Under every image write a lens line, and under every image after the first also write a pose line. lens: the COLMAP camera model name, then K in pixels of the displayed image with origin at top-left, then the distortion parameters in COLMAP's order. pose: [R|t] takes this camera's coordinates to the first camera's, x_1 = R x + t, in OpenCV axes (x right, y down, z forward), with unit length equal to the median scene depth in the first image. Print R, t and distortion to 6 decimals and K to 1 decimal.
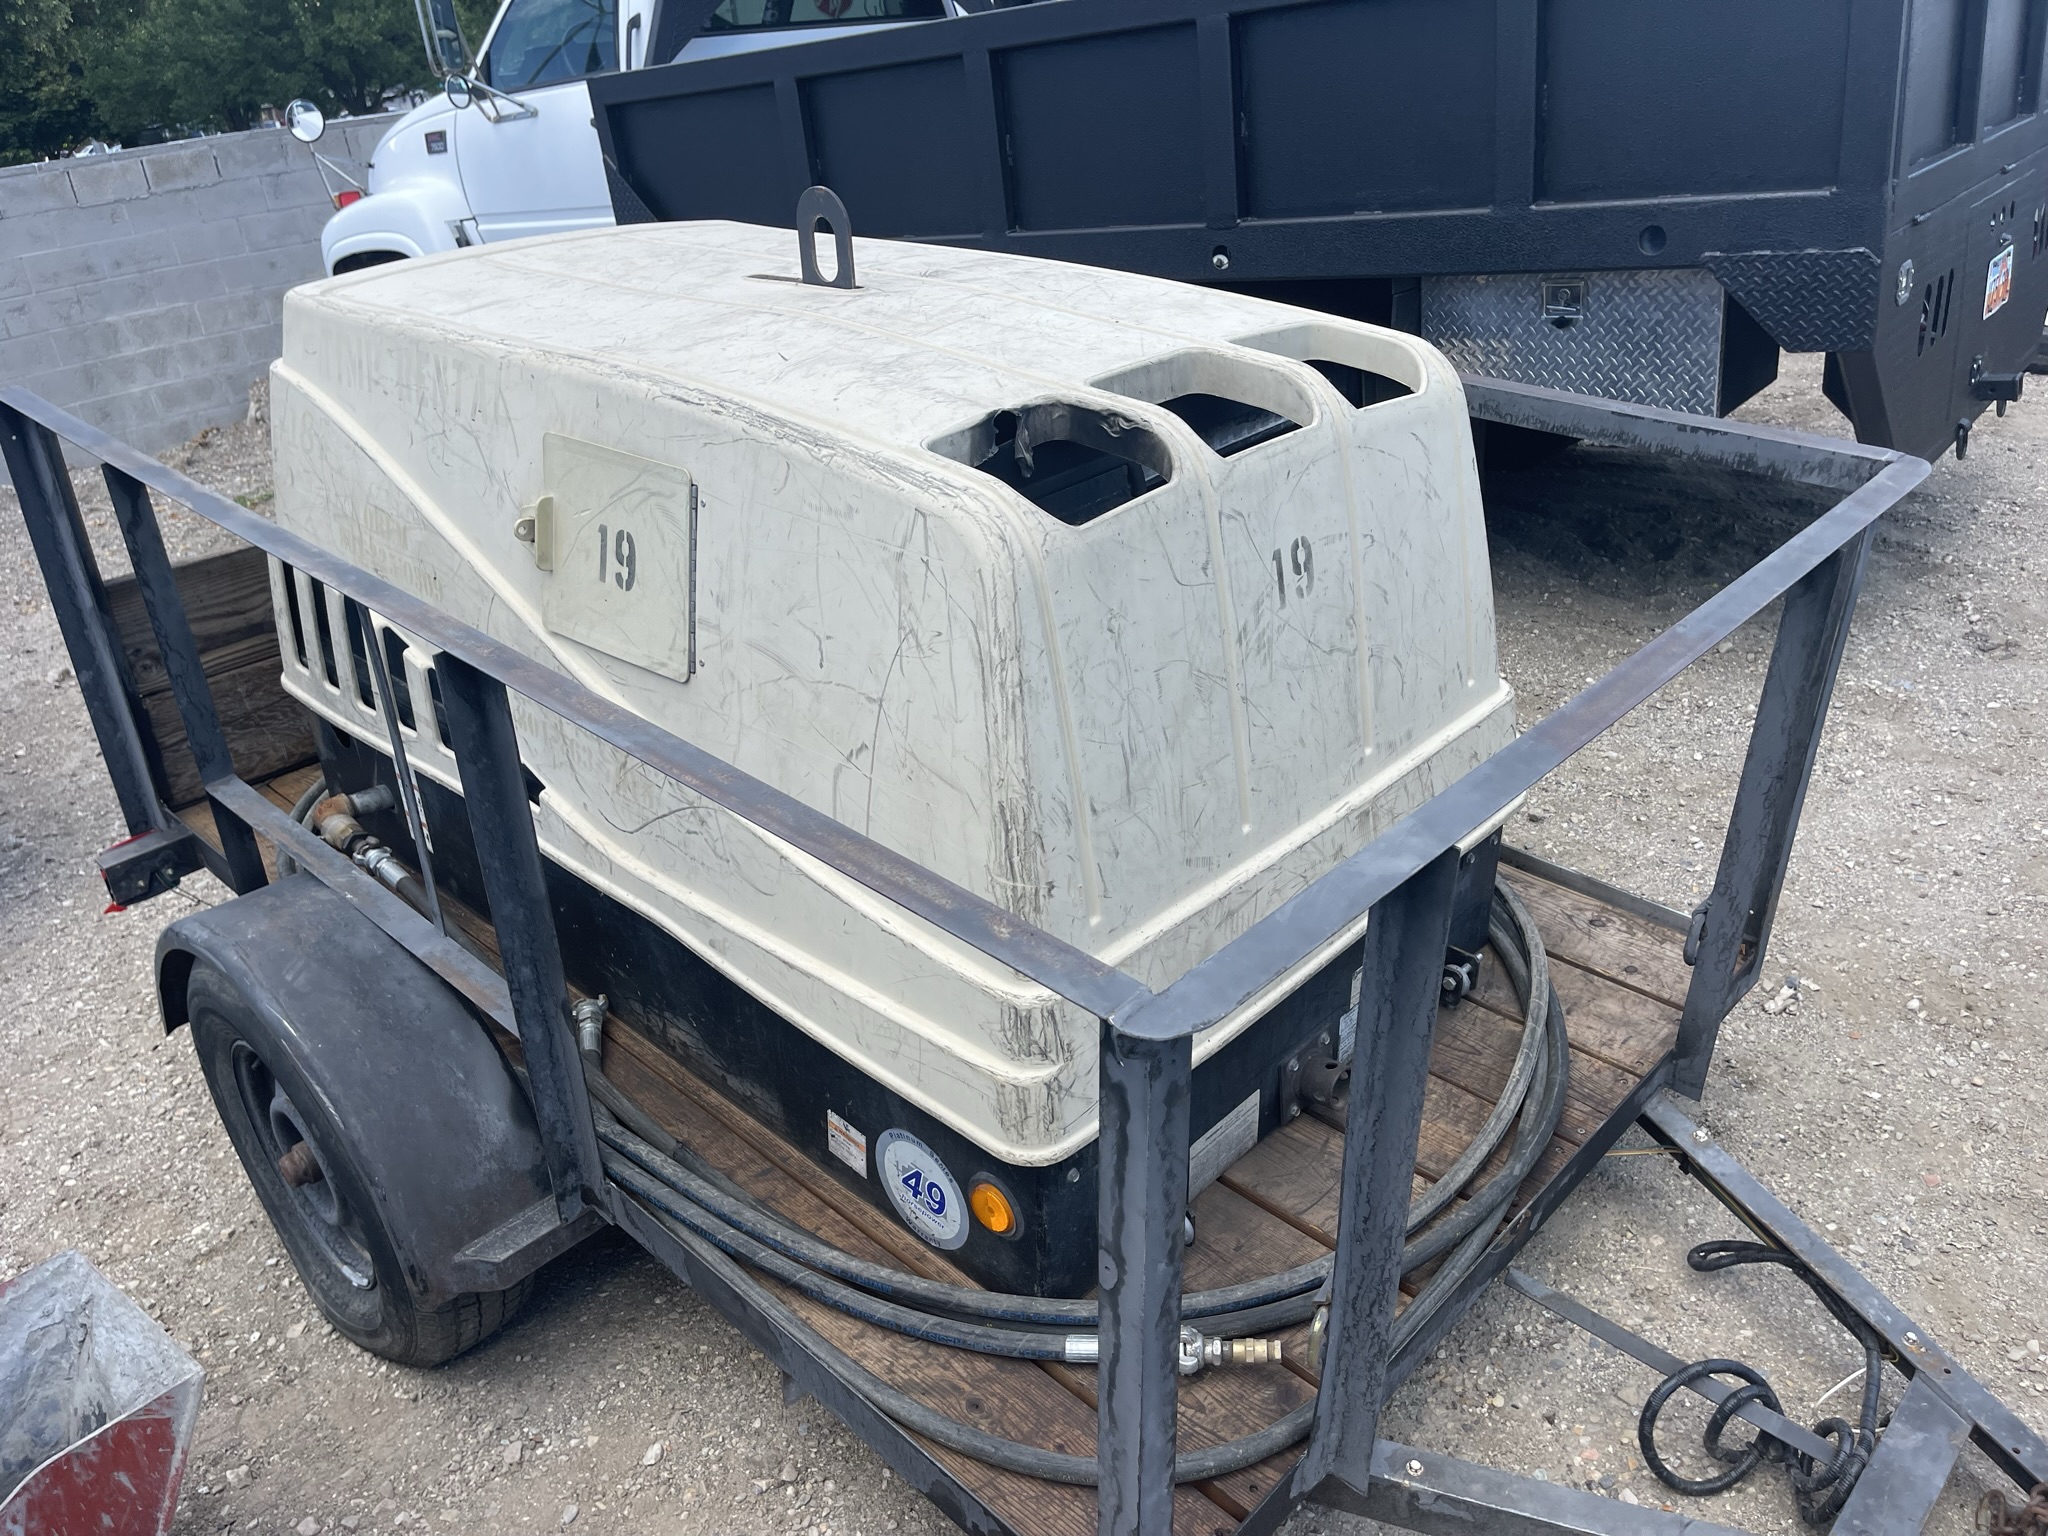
lens RADIAL K [[1552.6, 0, 1024.0], [0, 1552.6, 768.0], [0, 0, 1]] dist [0.090977, -0.132164]
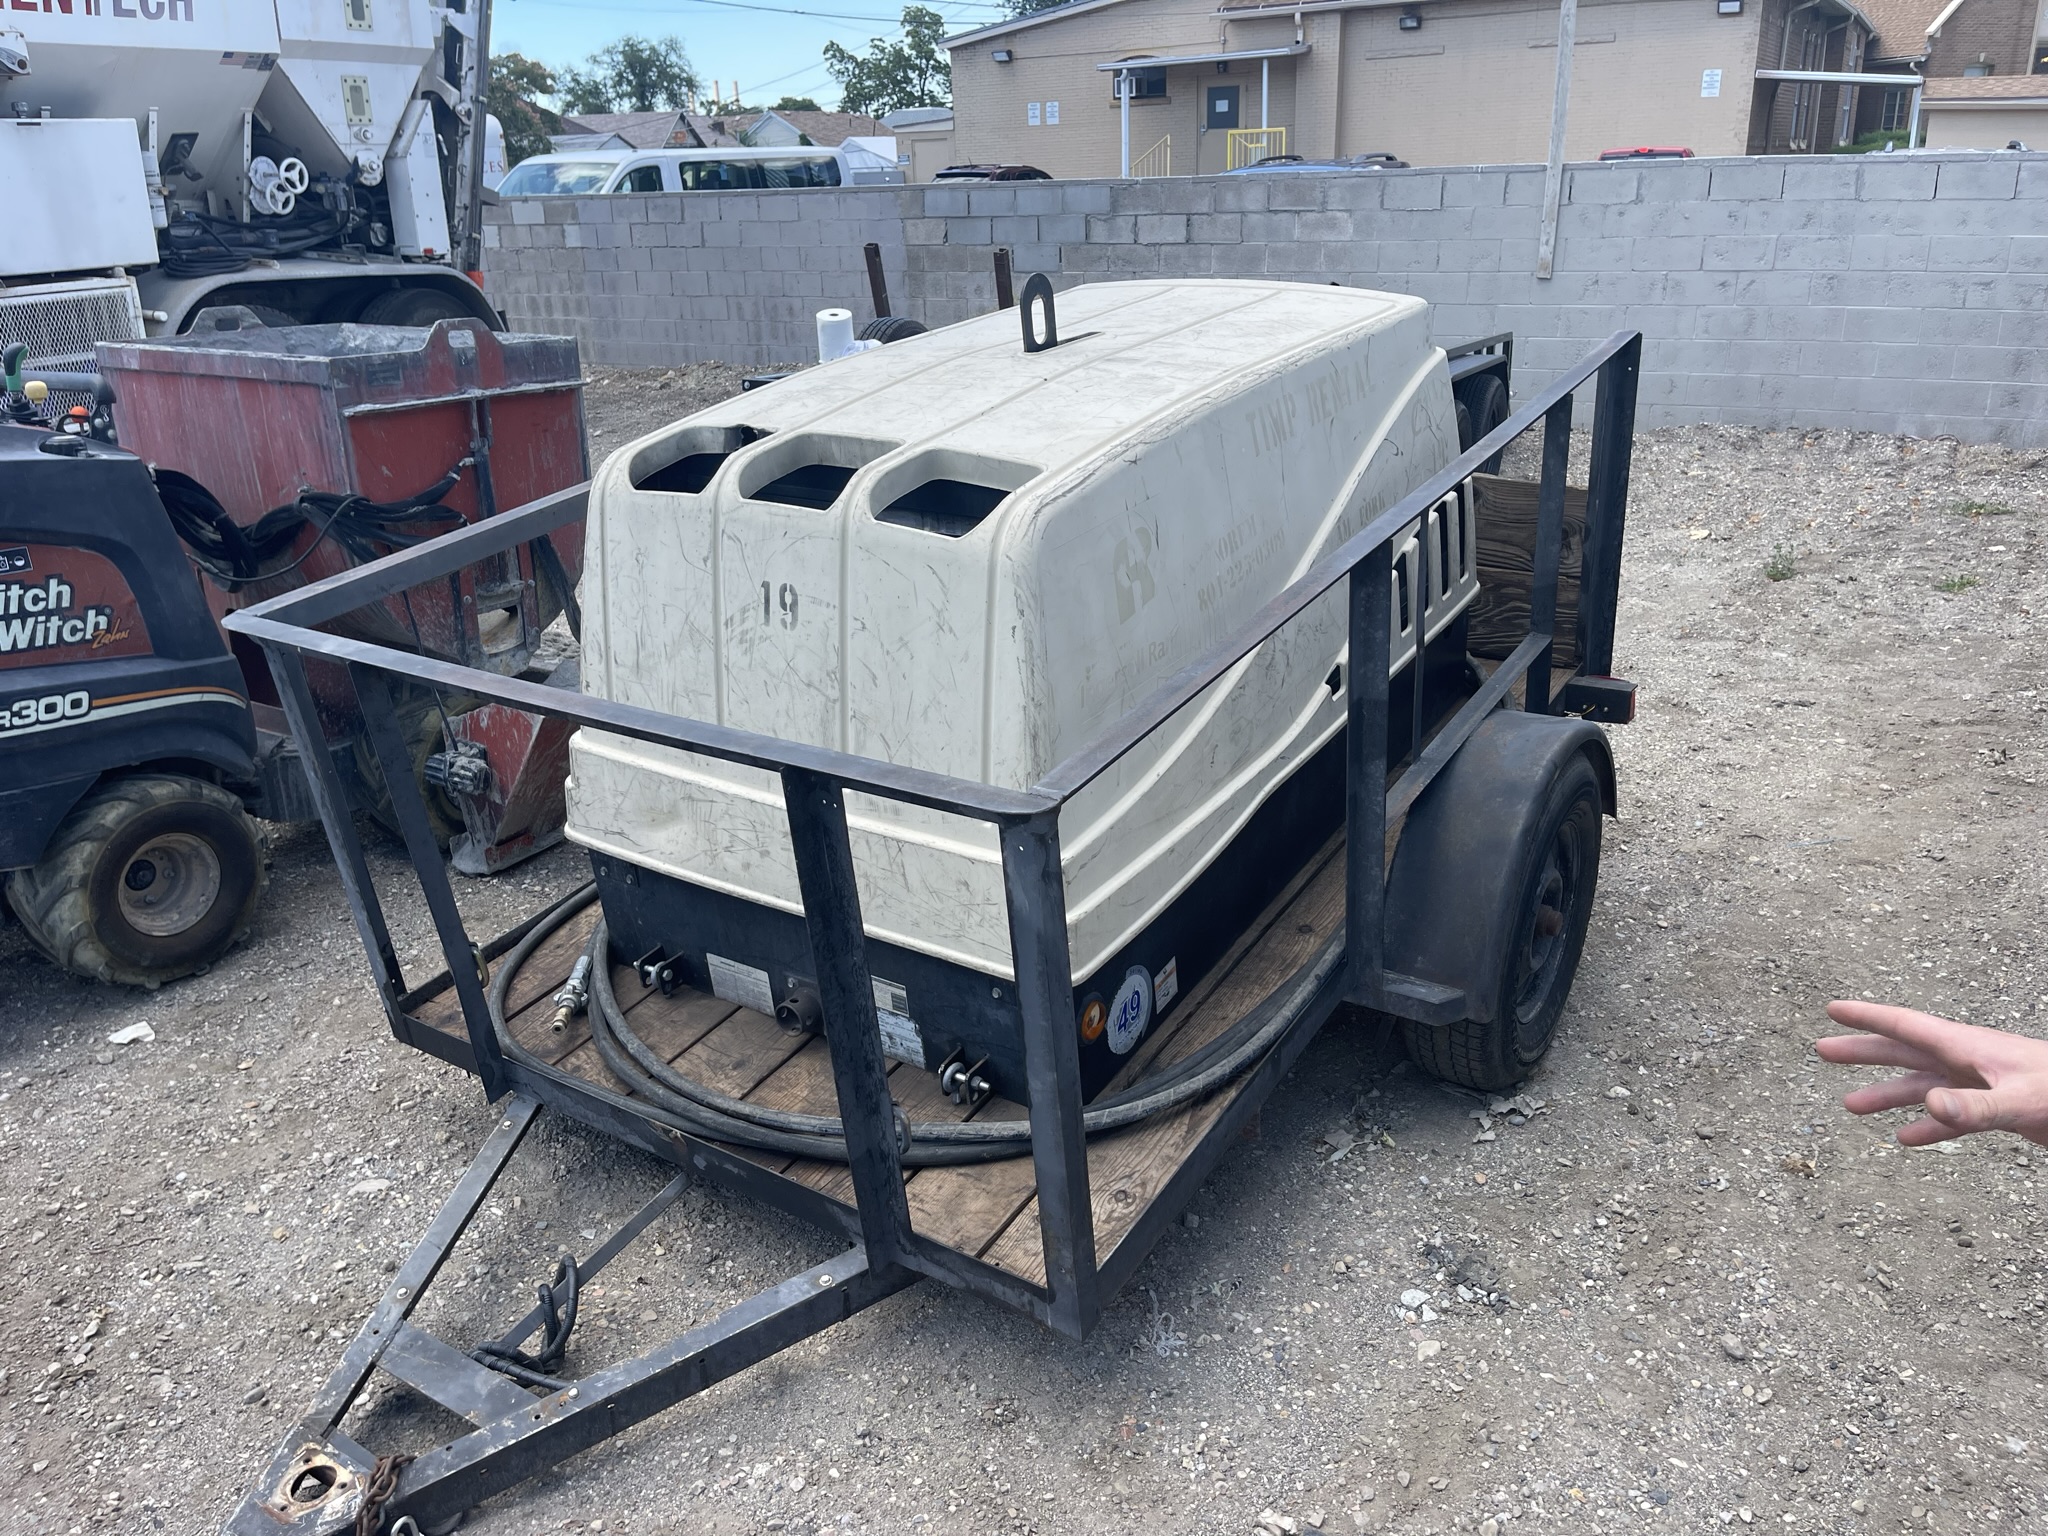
lens RADIAL K [[1554.6, 0, 1024.0], [0, 1554.6, 768.0], [0, 0, 1]] dist [0.085422, -0.117928]
pose [[0.175731, 0.447920, -0.876633, 1.225385], [-0.411702, 0.842317, 0.347856, -0.475244], [0.894215, 0.299783, 0.332431, 0.671777]]
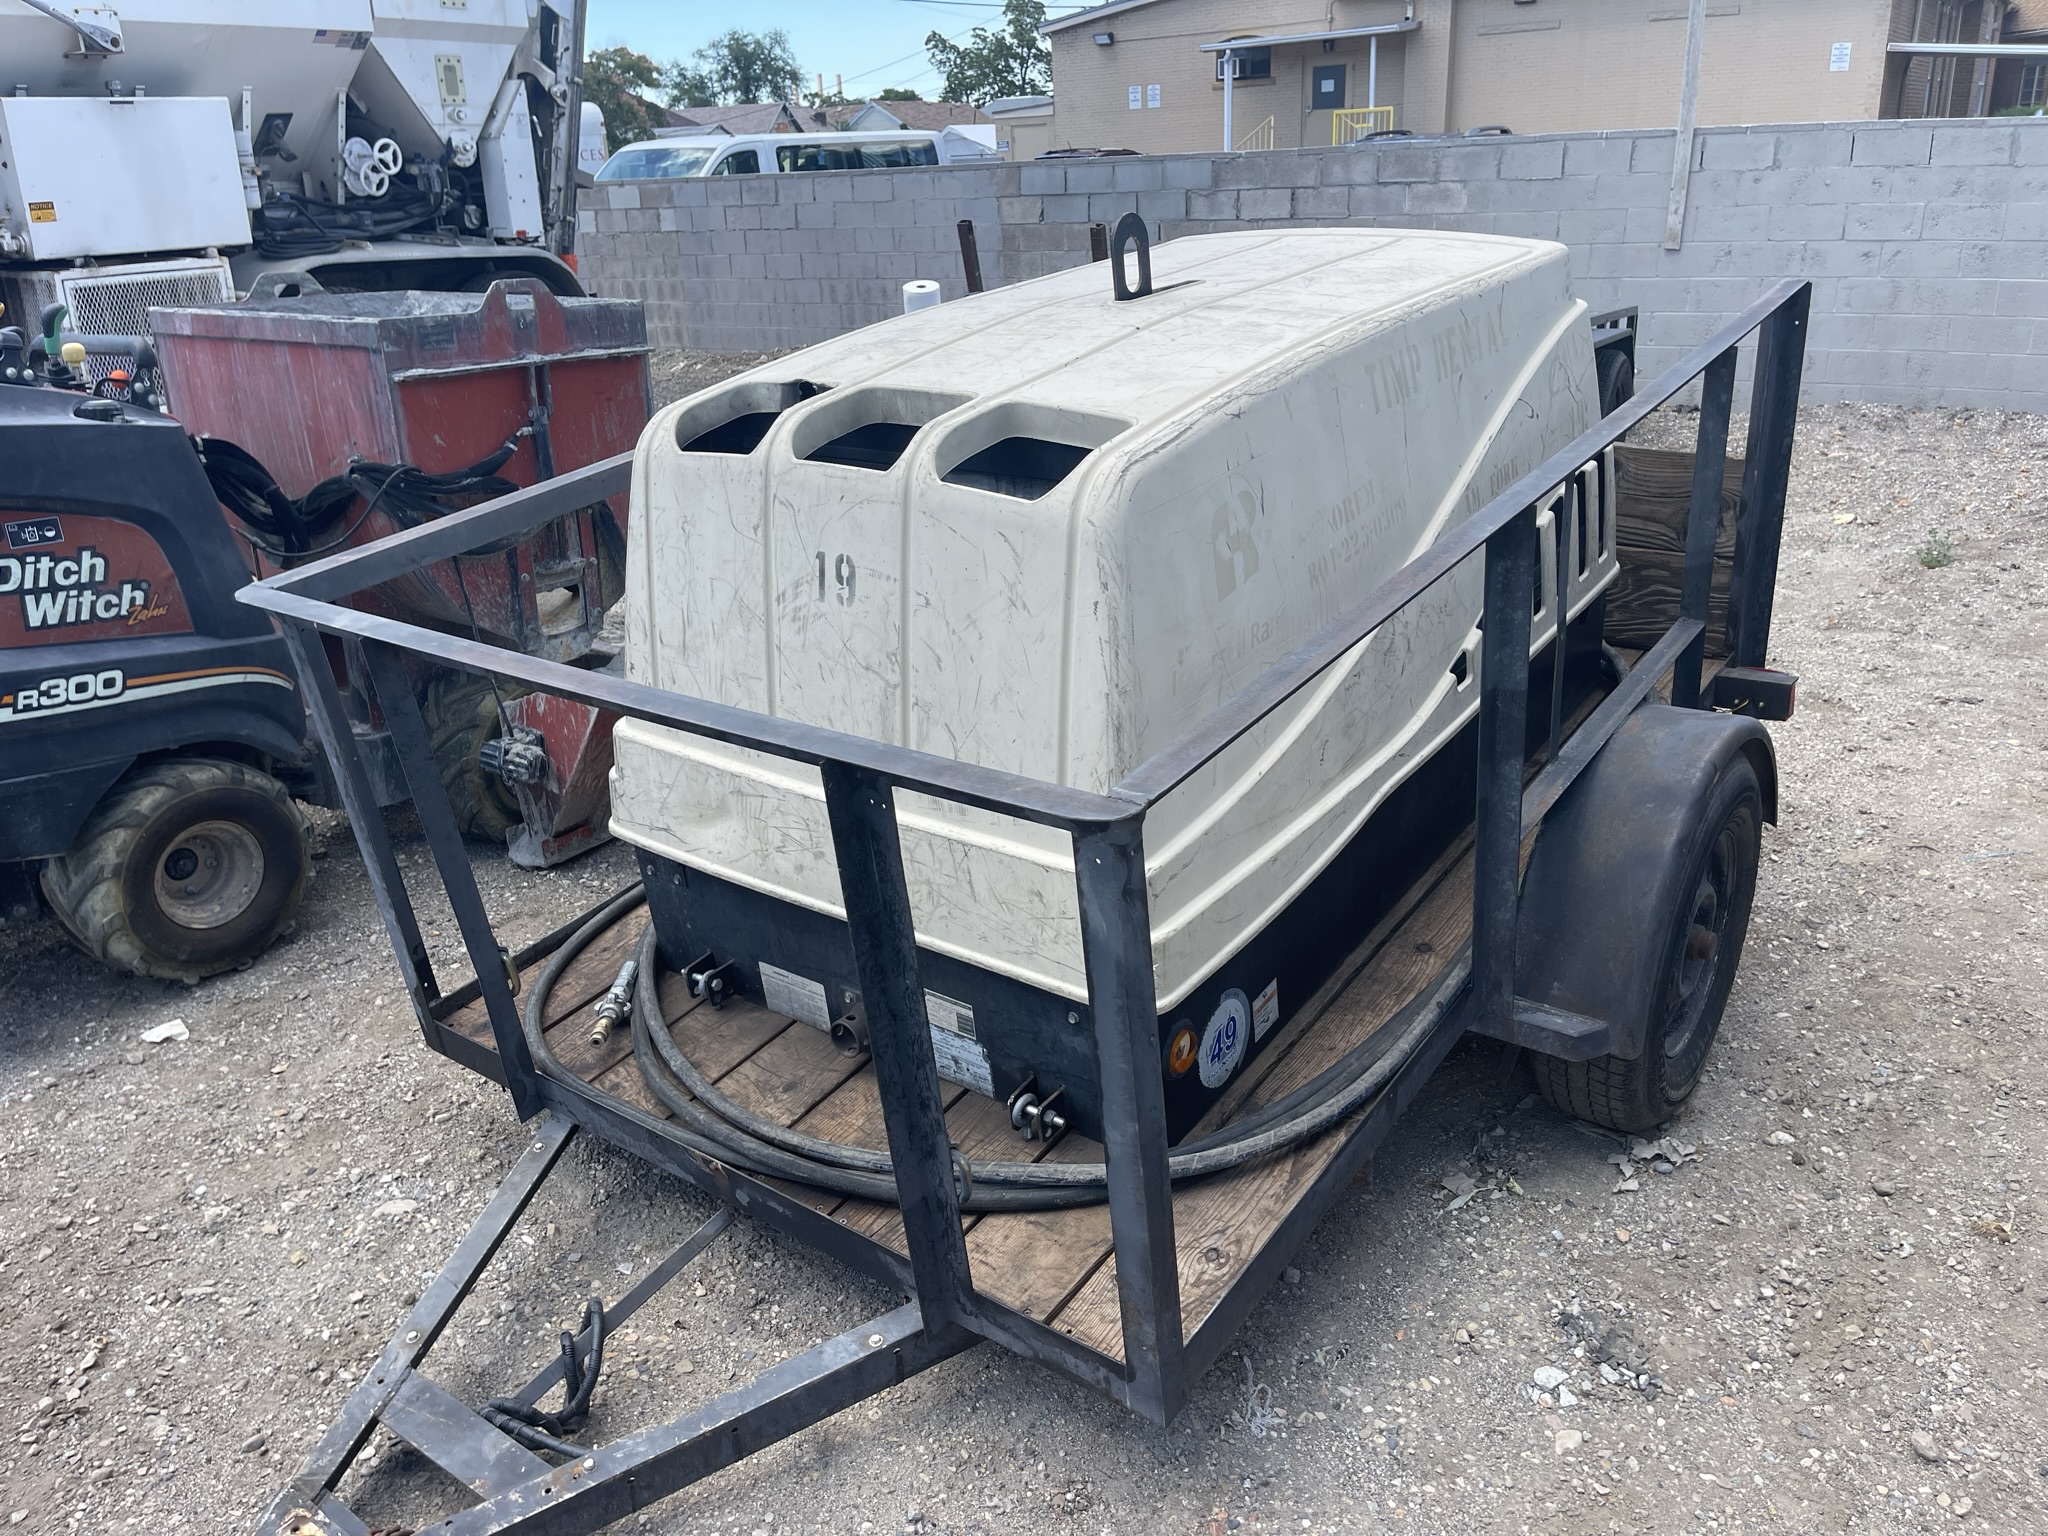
lens RADIAL K [[1554.6, 0, 1024.0], [0, 1554.6, 768.0], [0, 0, 1]] dist [0.085422, -0.117928]
pose [[0.118157, 0.454703, -0.882771, 1.111685], [-0.399933, 0.835499, 0.376823, -0.435176], [0.908896, 0.308525, 0.280571, 0.719389]]
